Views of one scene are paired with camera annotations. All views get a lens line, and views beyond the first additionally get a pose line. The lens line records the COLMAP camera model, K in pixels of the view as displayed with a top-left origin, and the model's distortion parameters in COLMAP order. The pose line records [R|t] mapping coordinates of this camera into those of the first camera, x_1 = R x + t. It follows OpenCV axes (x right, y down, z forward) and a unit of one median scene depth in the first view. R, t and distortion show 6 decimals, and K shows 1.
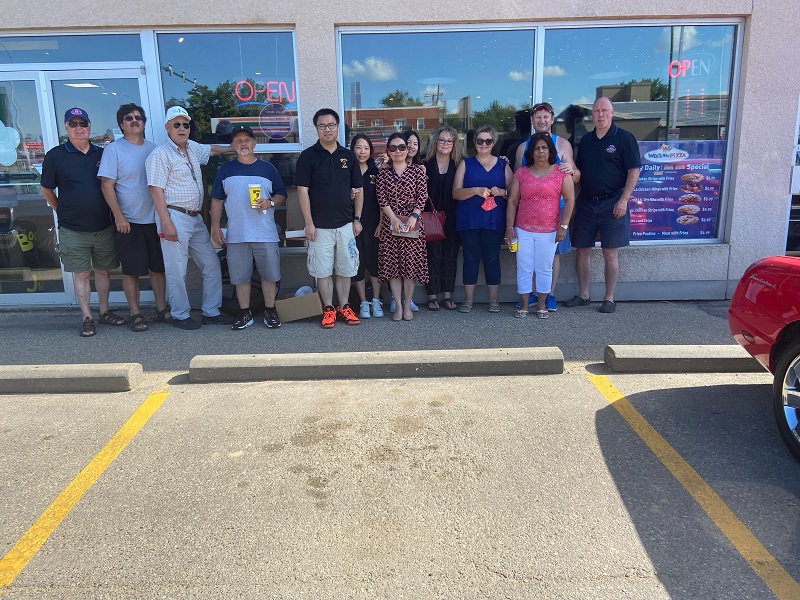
lens RADIAL K [[592.8, 0, 389.9], [0, 592.8, 295.7], [0, 0, 1]] dist [0.131888, -0.158353]
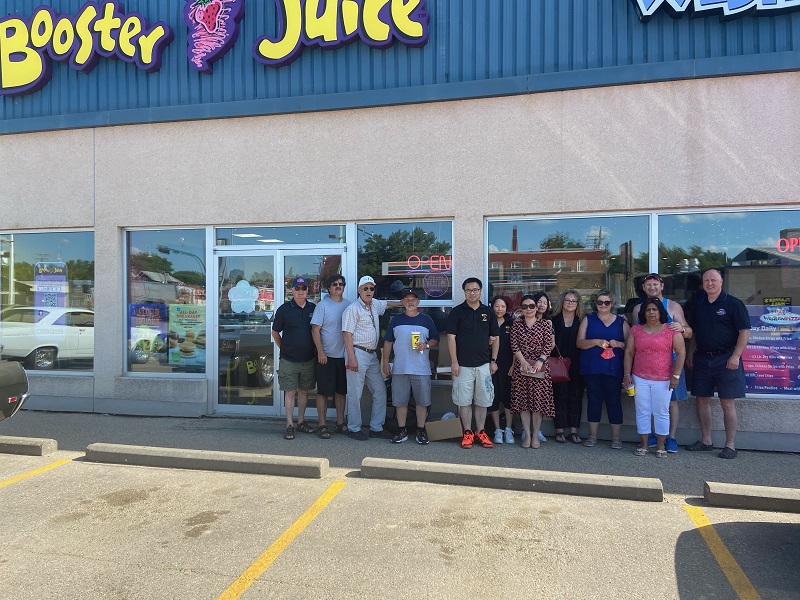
lens RADIAL K [[593.1, 0, 390.2], [0, 593.1, 302.9], [0, 0, 1]] dist [0.134536, -0.160938]
pose [[0.965873, 0.020299, -0.258218, 0.055406], [-0.074446, 0.976615, -0.201695, 0.021811], [0.248086, 0.214035, 0.944798, -0.262537]]
